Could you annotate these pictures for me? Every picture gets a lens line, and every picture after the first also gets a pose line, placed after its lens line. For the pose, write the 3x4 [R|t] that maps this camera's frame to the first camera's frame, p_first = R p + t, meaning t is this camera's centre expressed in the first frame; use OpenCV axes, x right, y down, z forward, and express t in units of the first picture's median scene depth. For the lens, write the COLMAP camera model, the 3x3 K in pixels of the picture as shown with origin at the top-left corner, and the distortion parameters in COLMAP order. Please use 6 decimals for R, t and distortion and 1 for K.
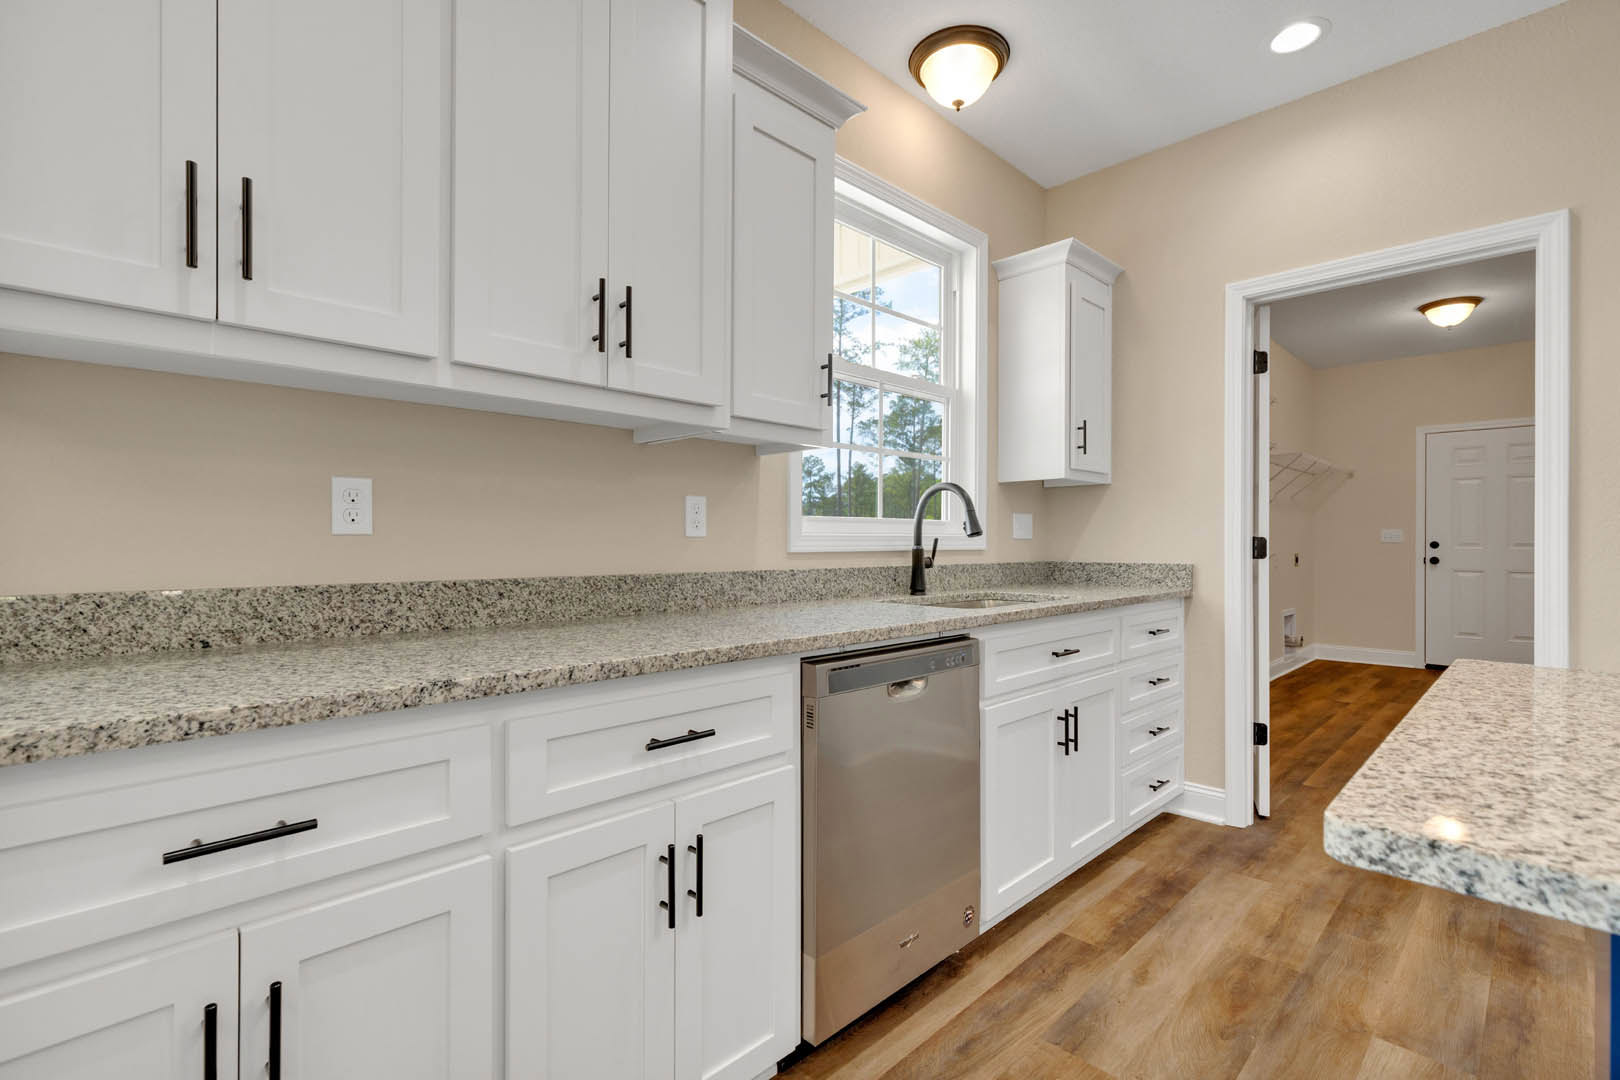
lens RADIAL K [[736.0, 0, 822.5], [0, 736.0, 539.7], [0, 0, 1]] dist [0.010773, -0.000969]
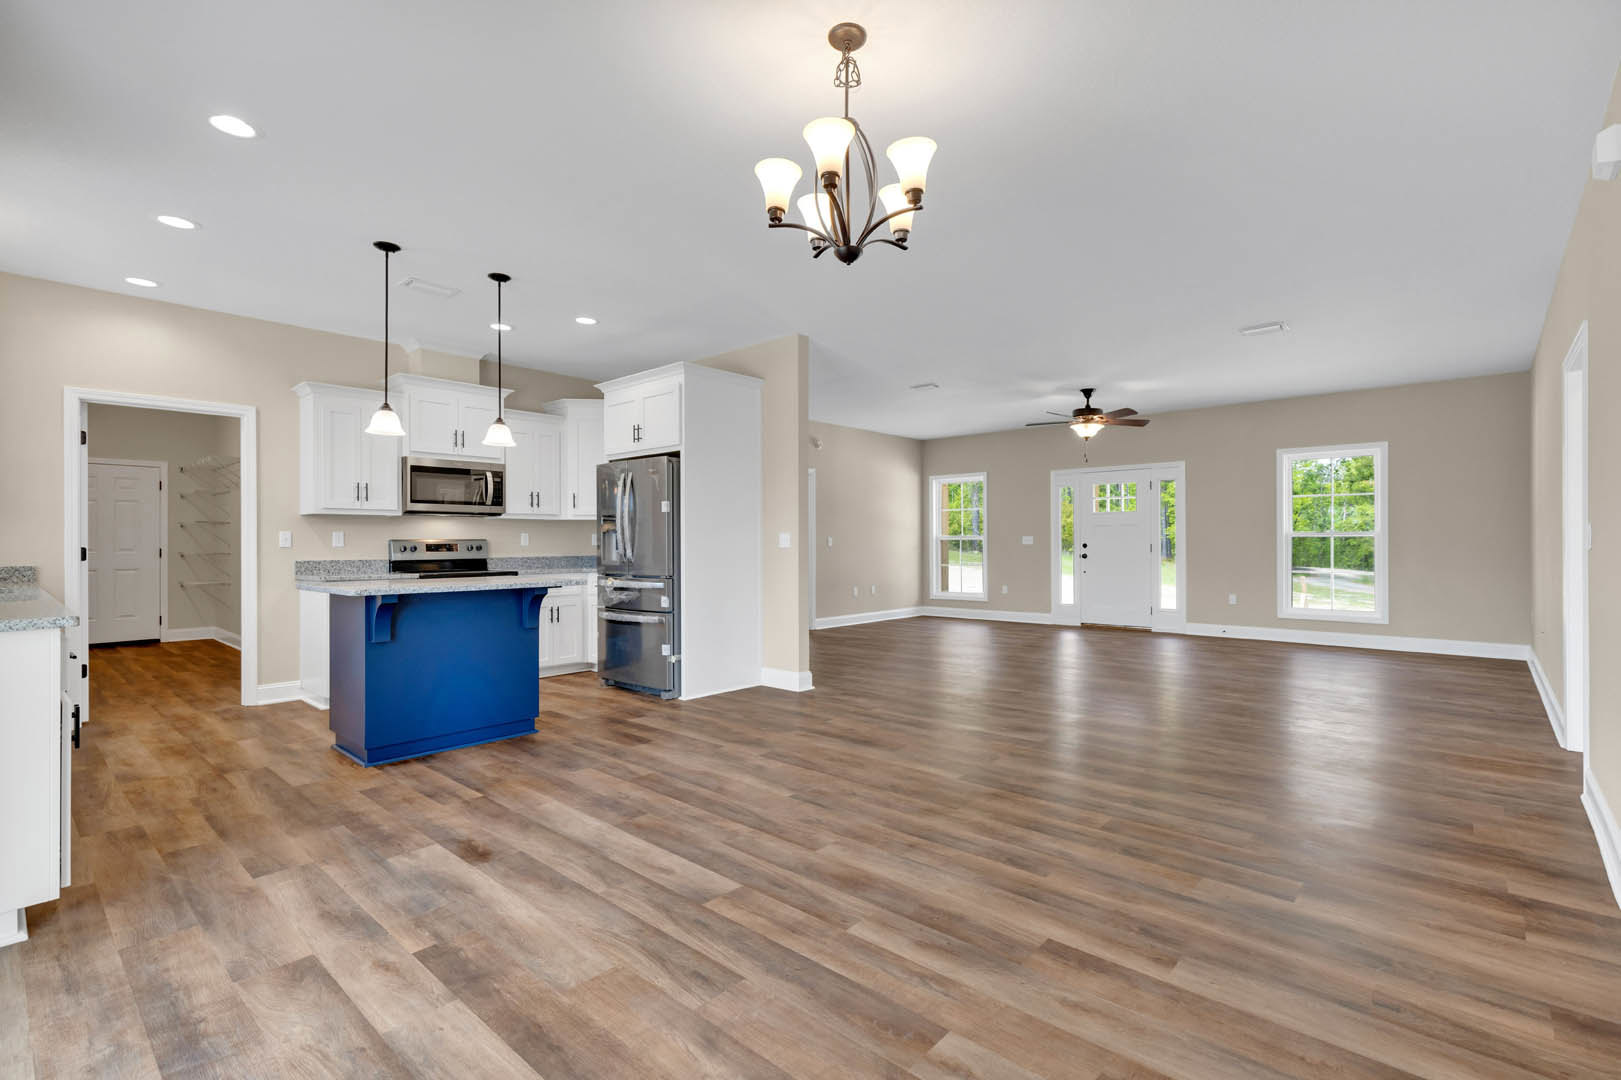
lens RADIAL K [[736.5, 0, 823.0], [0, 736.5, 539.7], [0, 0, 1]] dist [0.010773, -0.000969]
pose [[-0.053214, 0.001946, 0.998581, -1.610117], [0.002519, 0.999995, -0.001814, -0.019618], [-0.998580, 0.002419, -0.053219, -0.750976]]
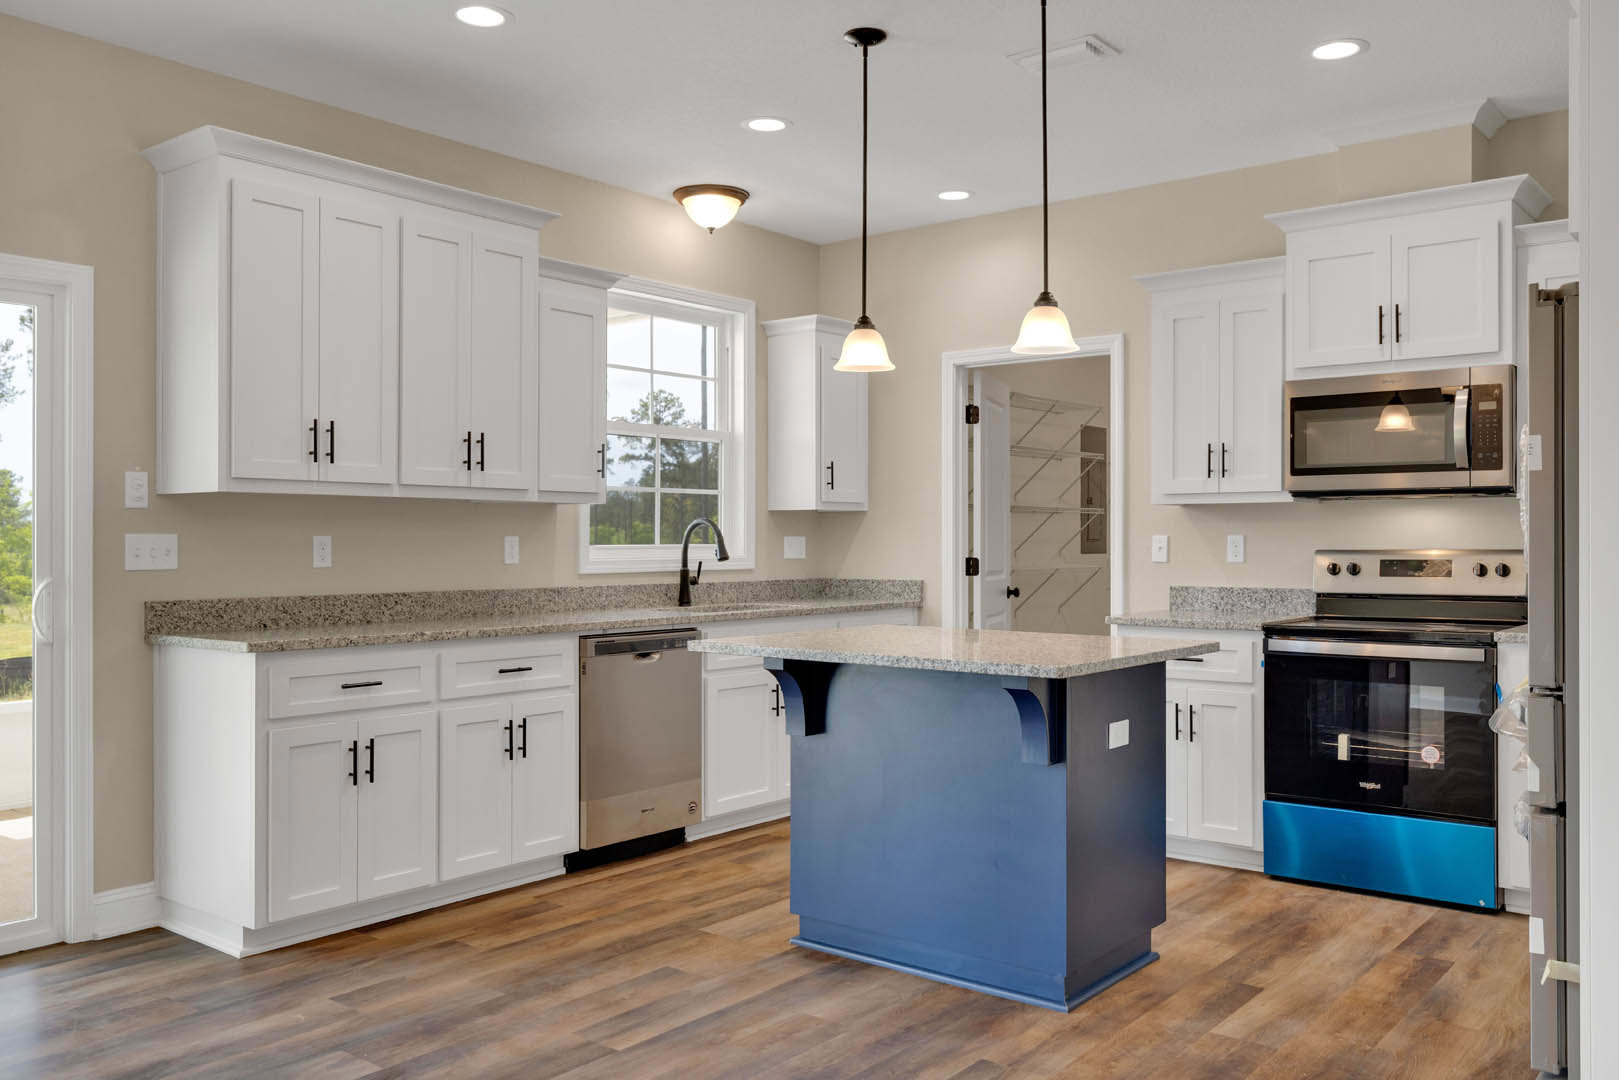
lens RADIAL K [[1307.0, 0, 823.5], [0, 1307.0, 532.4], [0, 0, 1]] dist [0.002166, -0.005112]
pose [[0.993964, -0.001746, 0.109689, 0.157979], [0.002111, 0.999993, -0.003211, -0.057402], [-0.109683, 0.003424, 0.993961, -1.640941]]
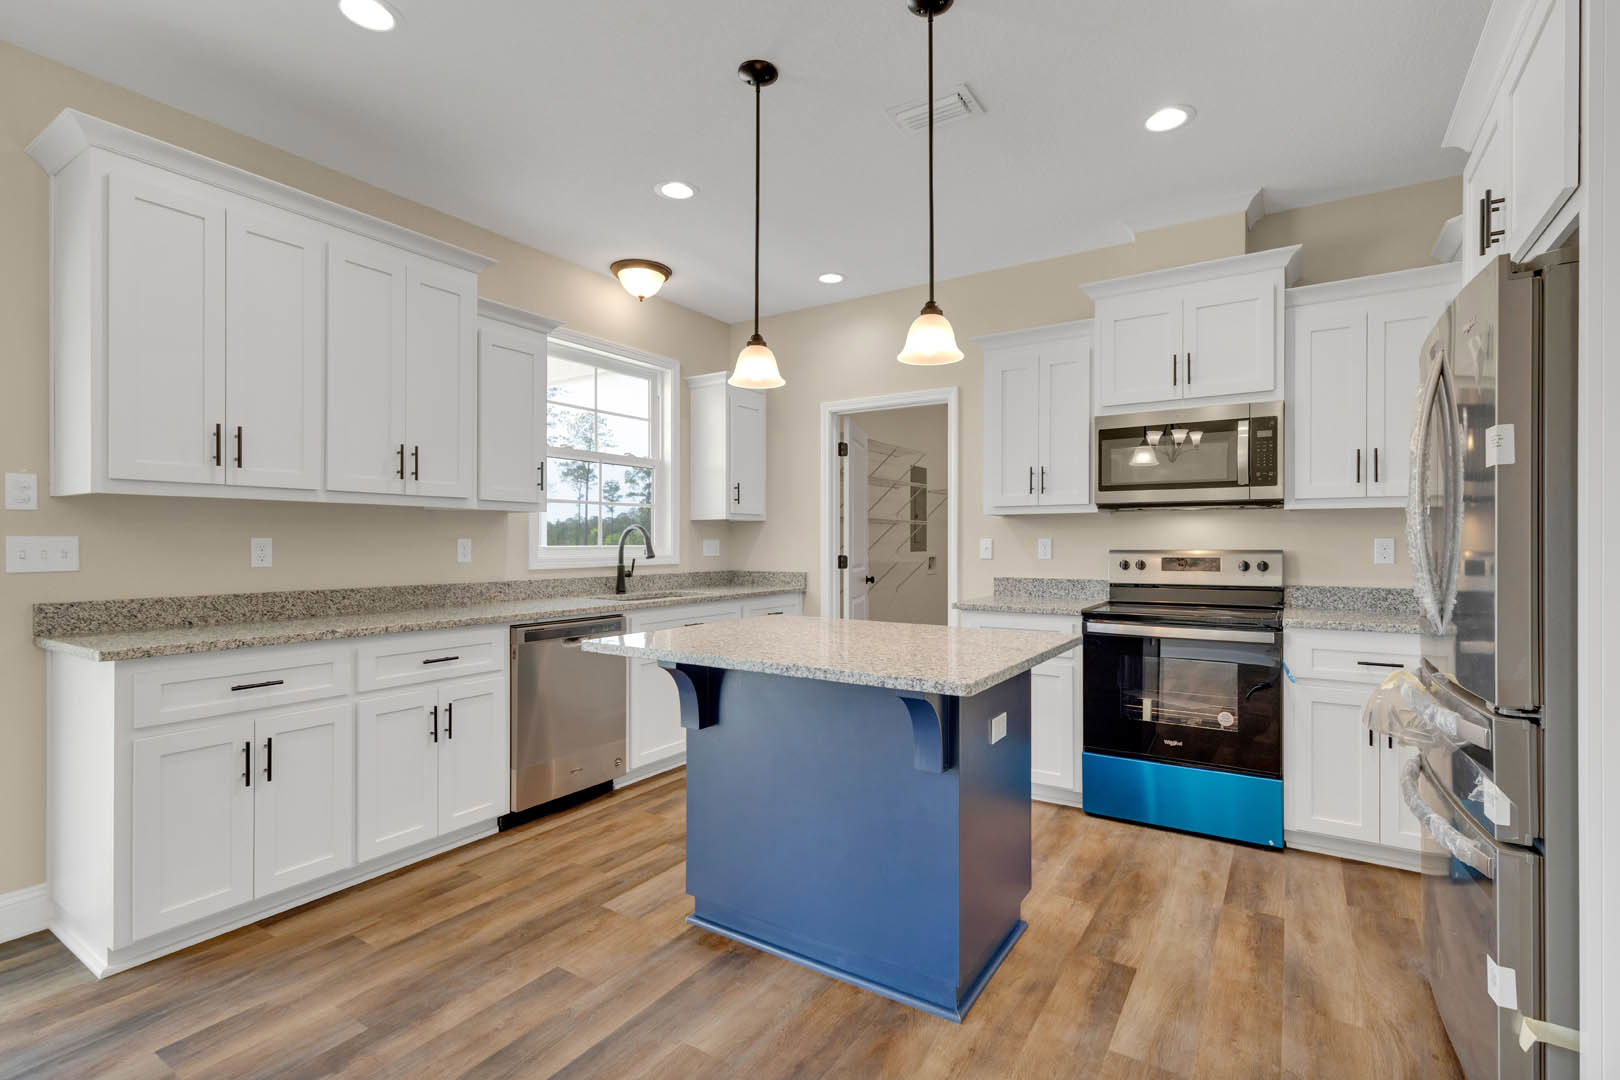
lens RADIAL K [[738.5, 0, 822.1], [0, 738.5, 540.7], [0, 0, 1]] dist [0.004297, -0.000326]
pose [[0.977332, -0.001630, 0.211705, 0.285276], [0.001538, 0.999999, 0.000595, -0.054982], [-0.211706, -0.000256, 0.977333, -0.882514]]
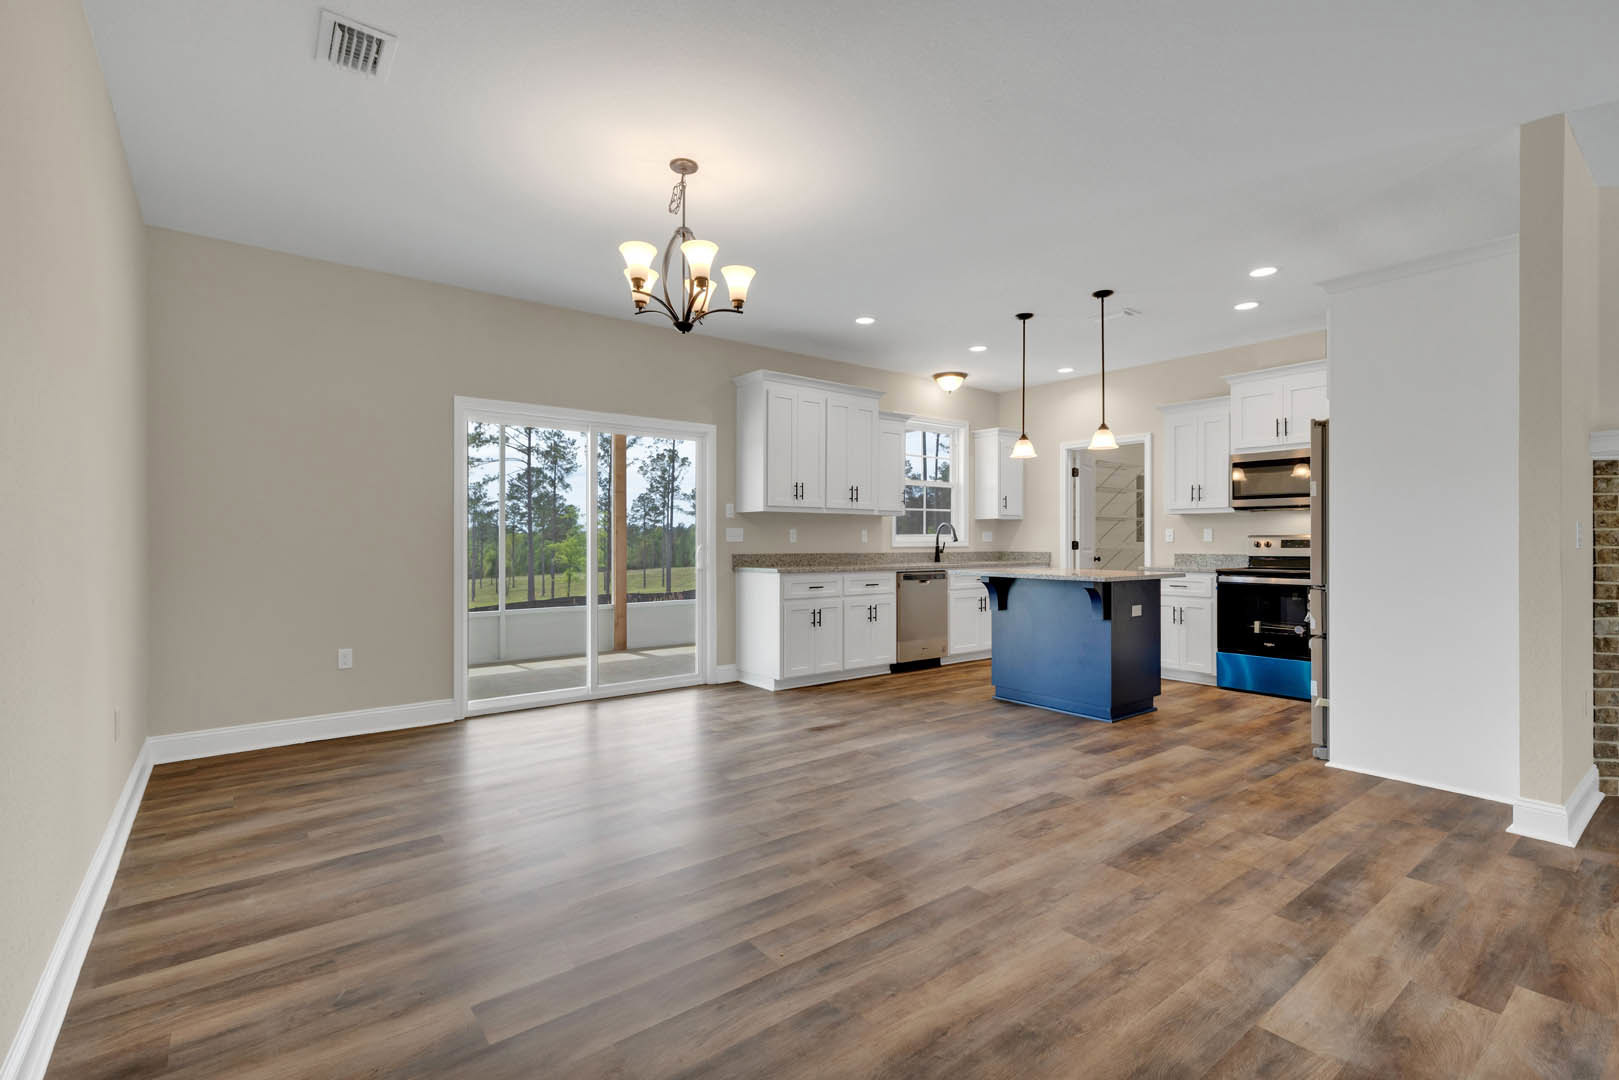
lens RADIAL K [[735.6, 0, 822.0], [0, 735.6, 539.7], [0, 0, 1]] dist [0.010773, -0.000969]
pose [[0.993057, -0.002237, -0.117610, 0.030598], [0.002344, 0.999997, 0.000773, -0.018446], [0.117608, -0.001043, 0.993060, -2.378522]]
